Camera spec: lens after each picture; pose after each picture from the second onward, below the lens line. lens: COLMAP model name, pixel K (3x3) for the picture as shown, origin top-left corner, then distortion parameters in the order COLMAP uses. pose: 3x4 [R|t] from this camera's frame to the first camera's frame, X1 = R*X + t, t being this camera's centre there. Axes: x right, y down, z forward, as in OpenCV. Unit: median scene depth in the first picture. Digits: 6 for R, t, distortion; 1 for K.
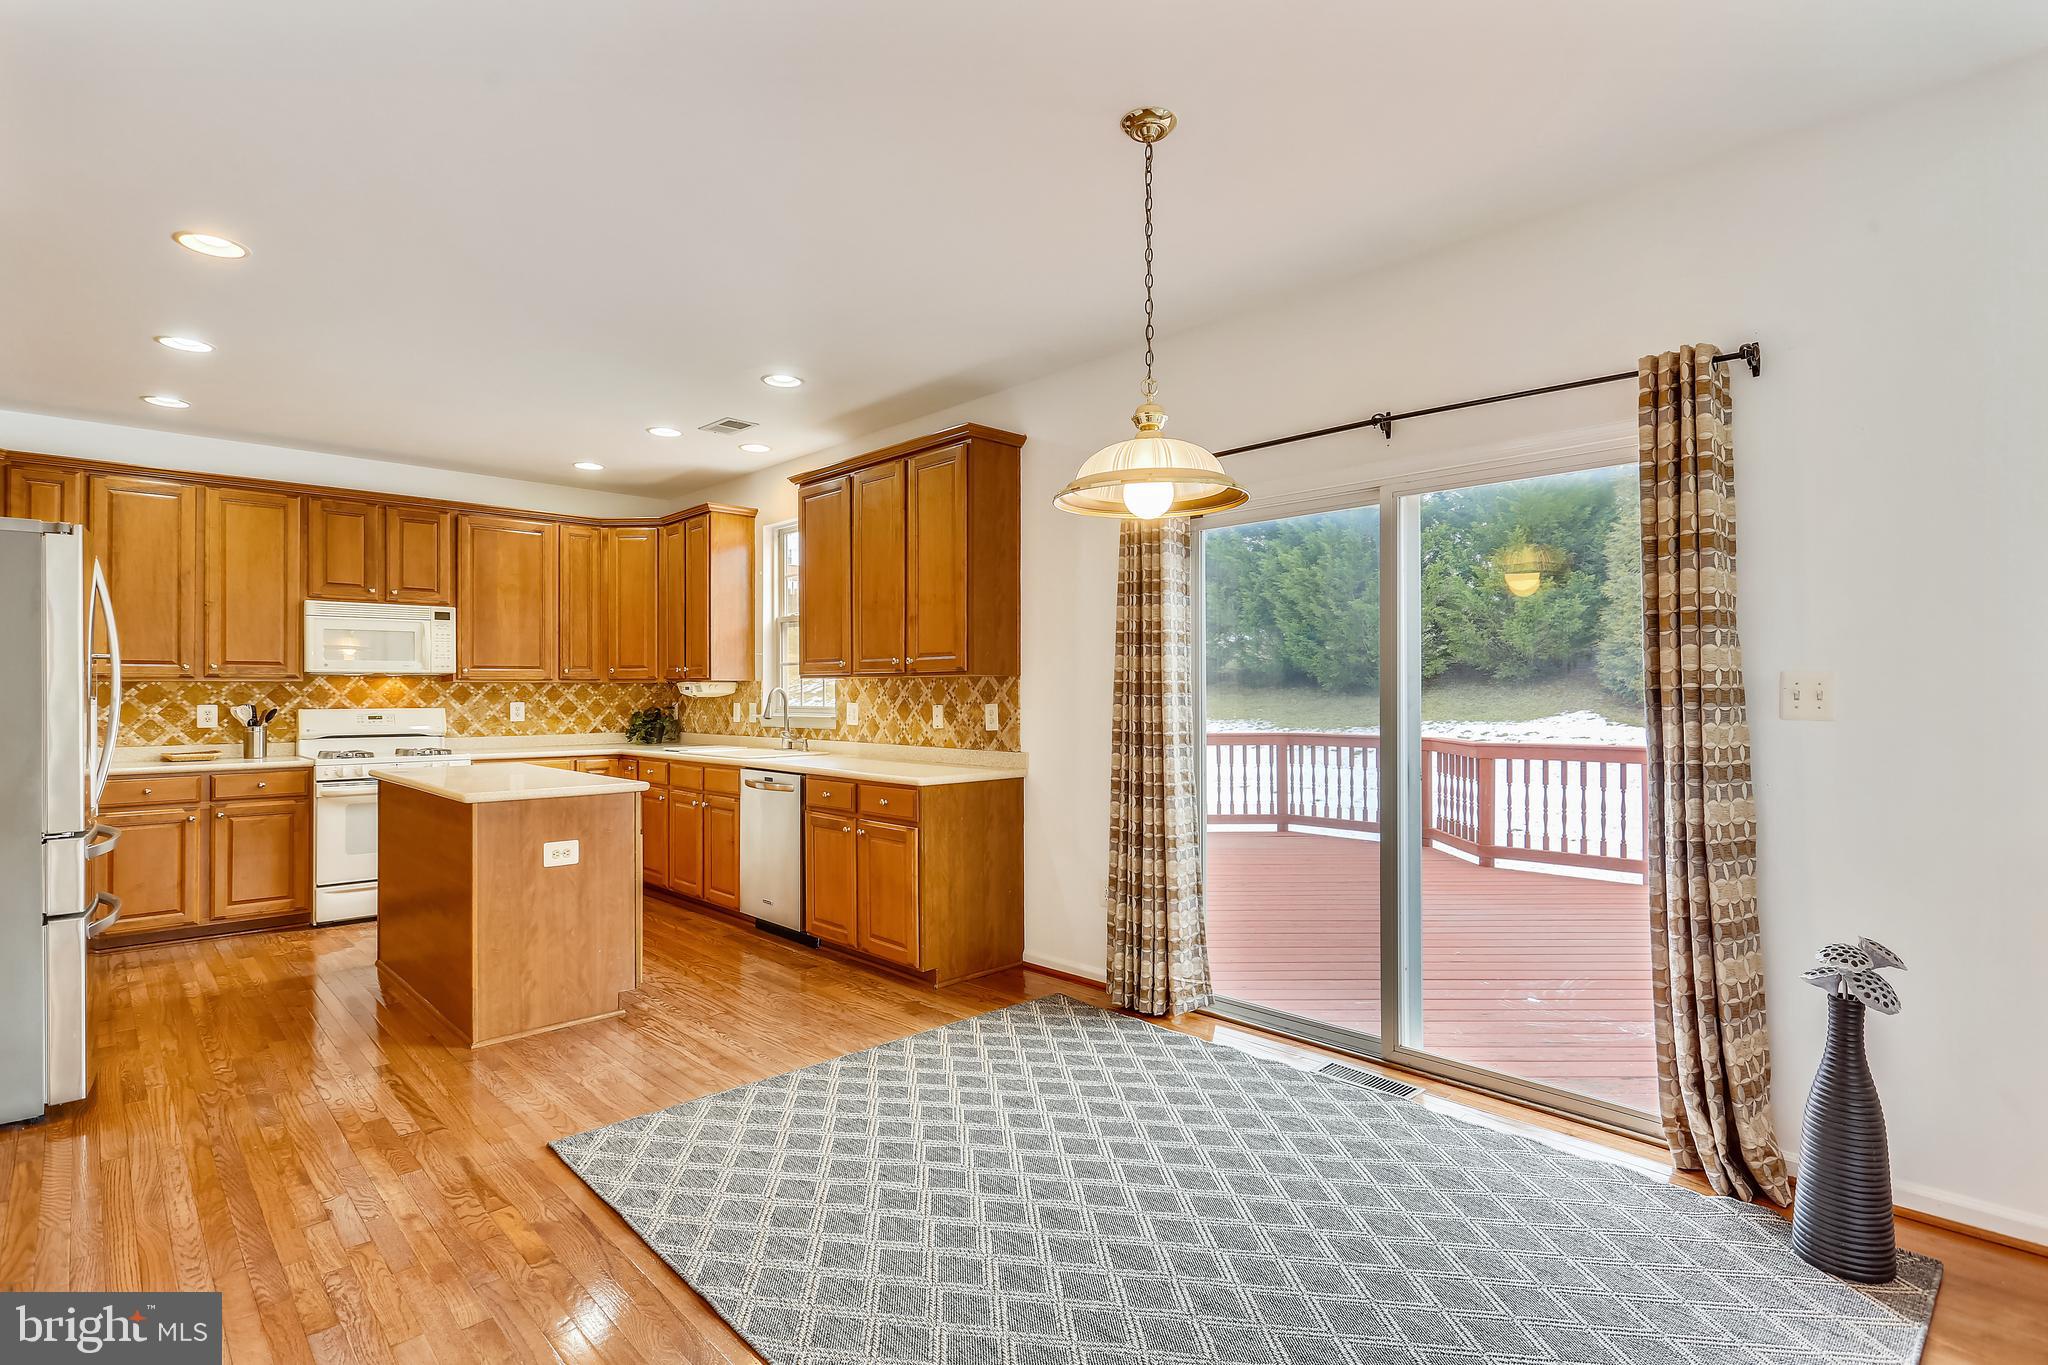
lens RADIAL K [[989.6, 0, 1031.6], [0, 989.6, 682.2], [0, 0, 1]] dist [-0.010957, 0.001317]
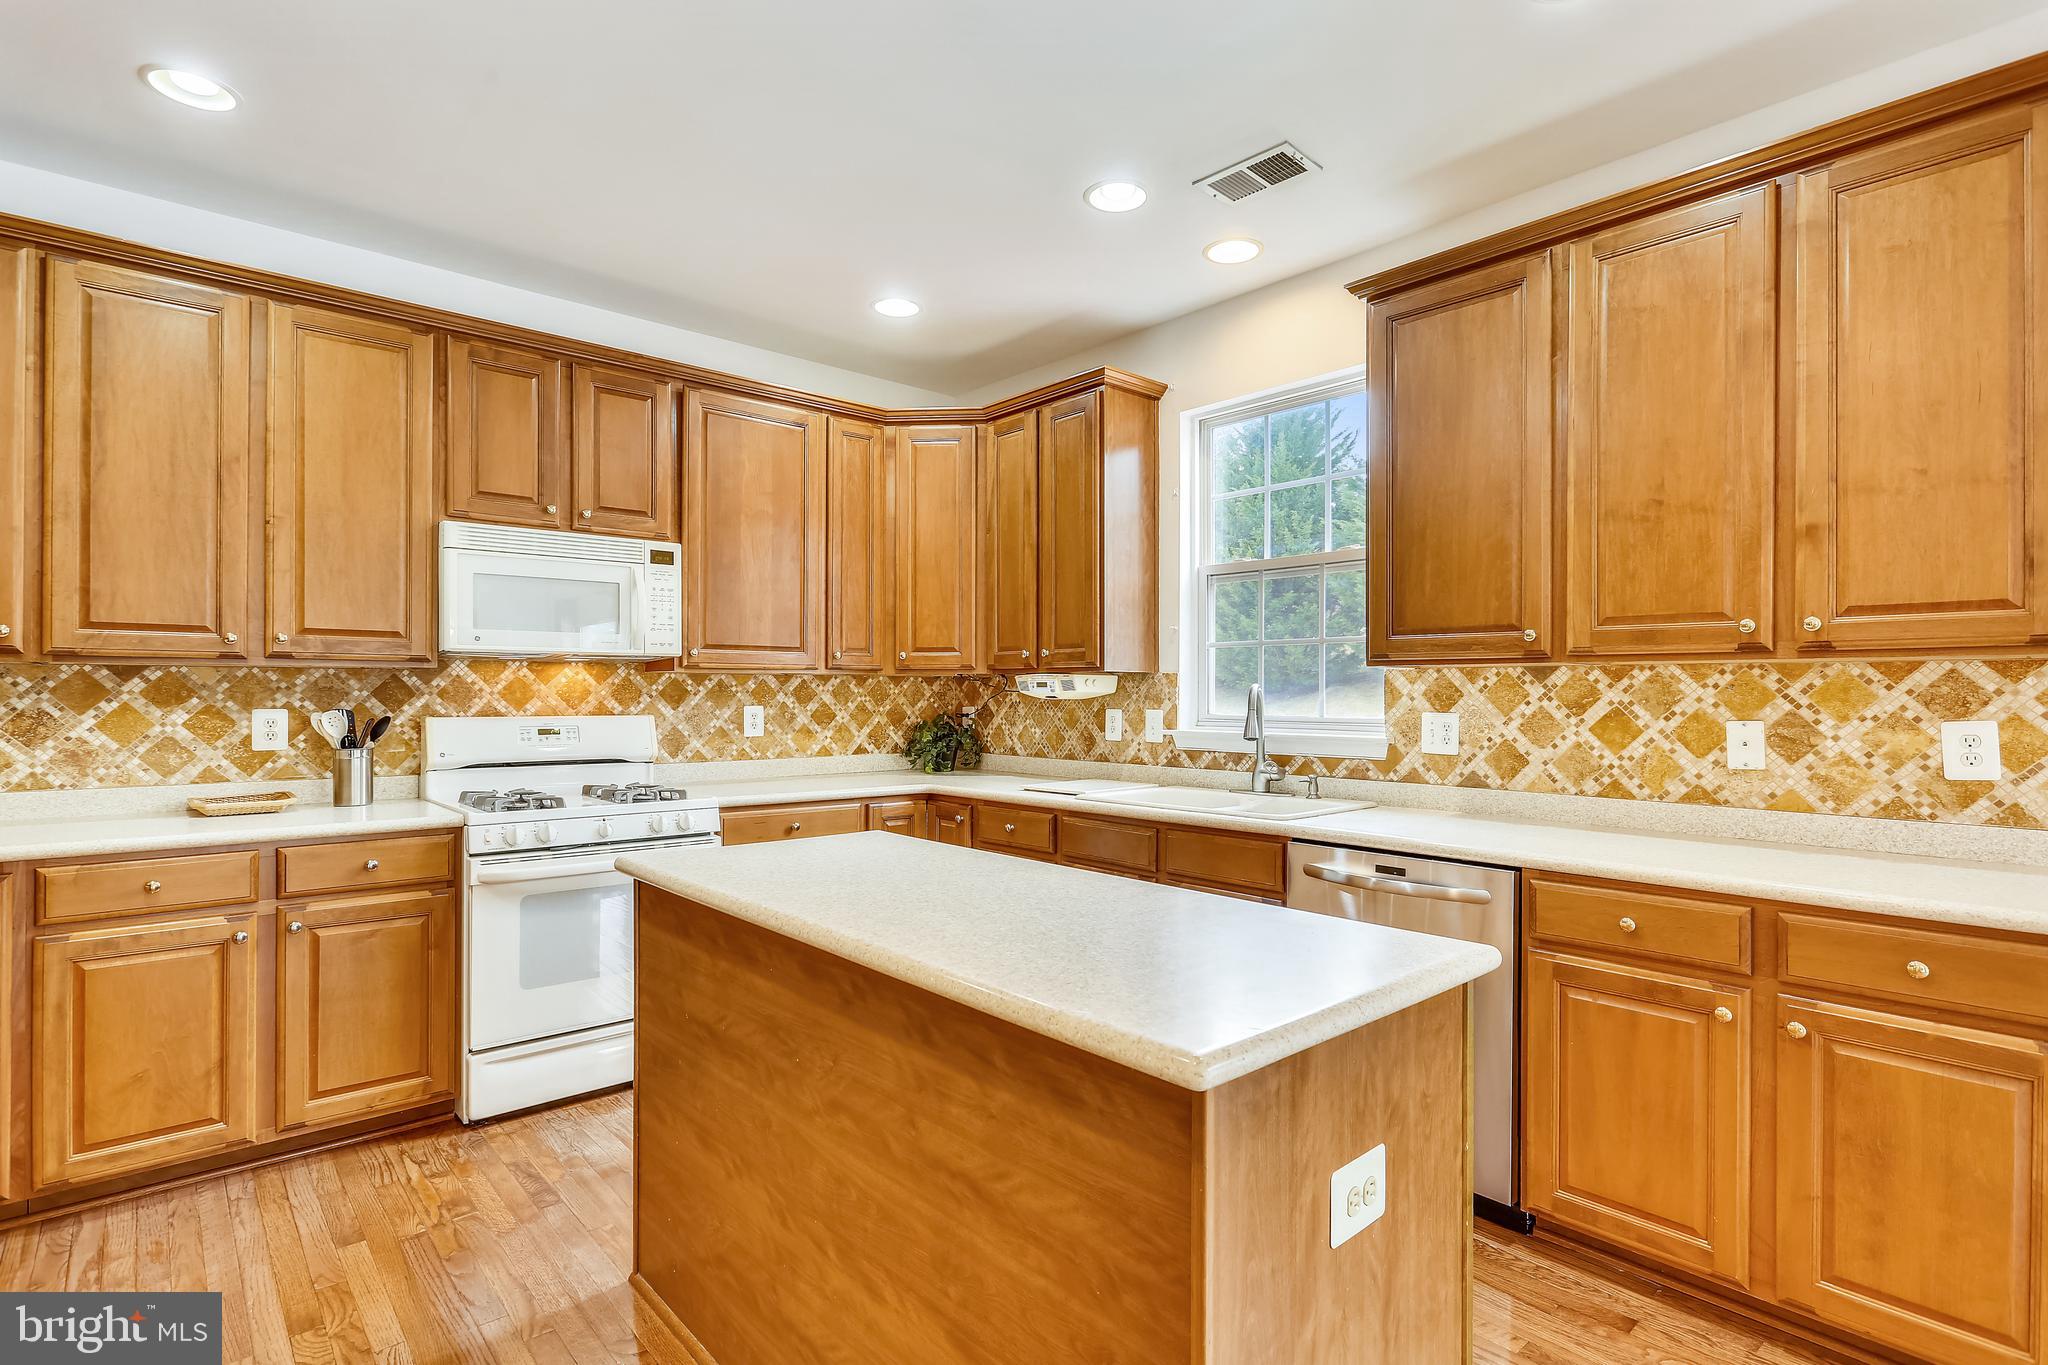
lens RADIAL K [[989.6, 0, 1018.0], [0, 989.6, 689.3], [0, 0, 1]] dist [-0.010957, 0.001317]
pose [[0.999103, 0.005895, -0.041939, -0.388928], [-0.005605, 0.999960, 0.007035, 0.005566], [0.041978, -0.006794, 0.999095, 0.457647]]
